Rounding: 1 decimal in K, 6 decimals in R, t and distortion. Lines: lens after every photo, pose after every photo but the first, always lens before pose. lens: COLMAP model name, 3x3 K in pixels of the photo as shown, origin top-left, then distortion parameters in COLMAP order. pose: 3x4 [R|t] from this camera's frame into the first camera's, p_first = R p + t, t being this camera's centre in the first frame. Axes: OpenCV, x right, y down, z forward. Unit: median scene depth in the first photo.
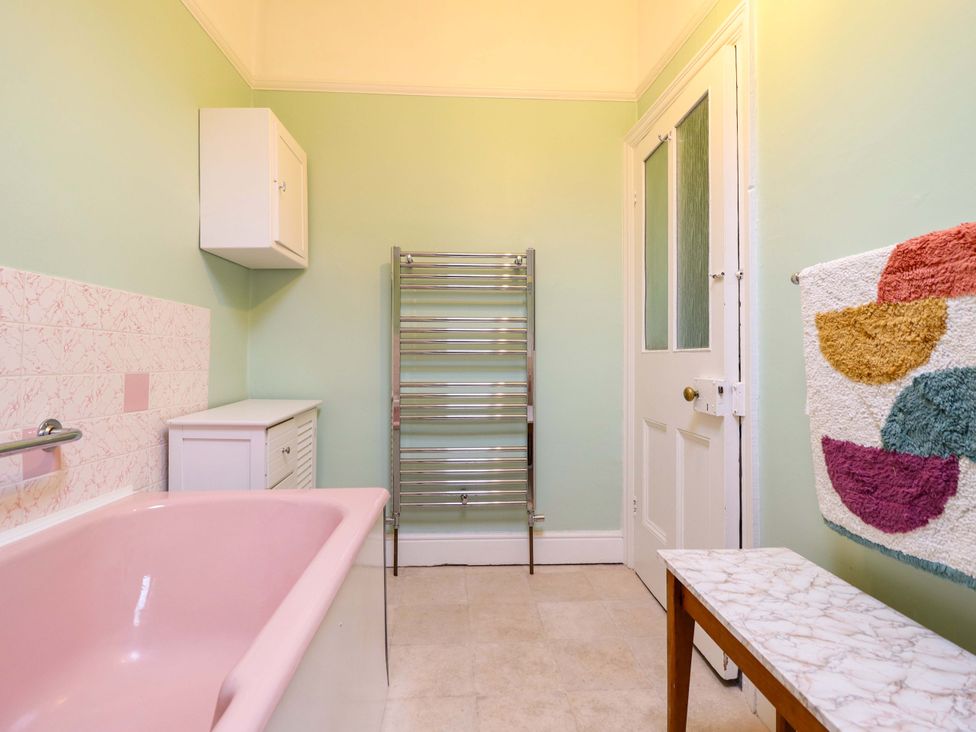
lens RADIAL K [[501.2, 0, 487.1], [0, 501.2, 353.1], [0, 0, 1]] dist [-0.000458, -0.014614]
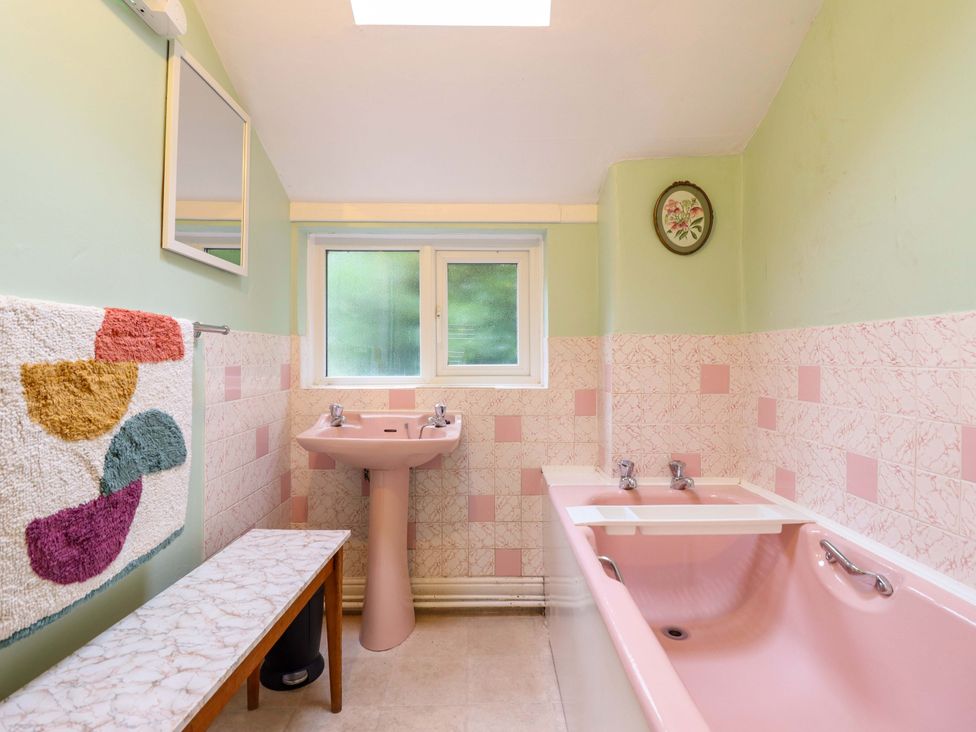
lens RADIAL K [[501.2, 0, 487.1], [0, 501.2, 353.1], [0, 0, 1]] dist [-0.000458, -0.014614]
pose [[-0.998804, 0.017135, 0.045784, -0.091783], [0.016343, 0.999711, -0.017630, -0.082080], [-0.046073, -0.016861, -0.998796, 1.989552]]
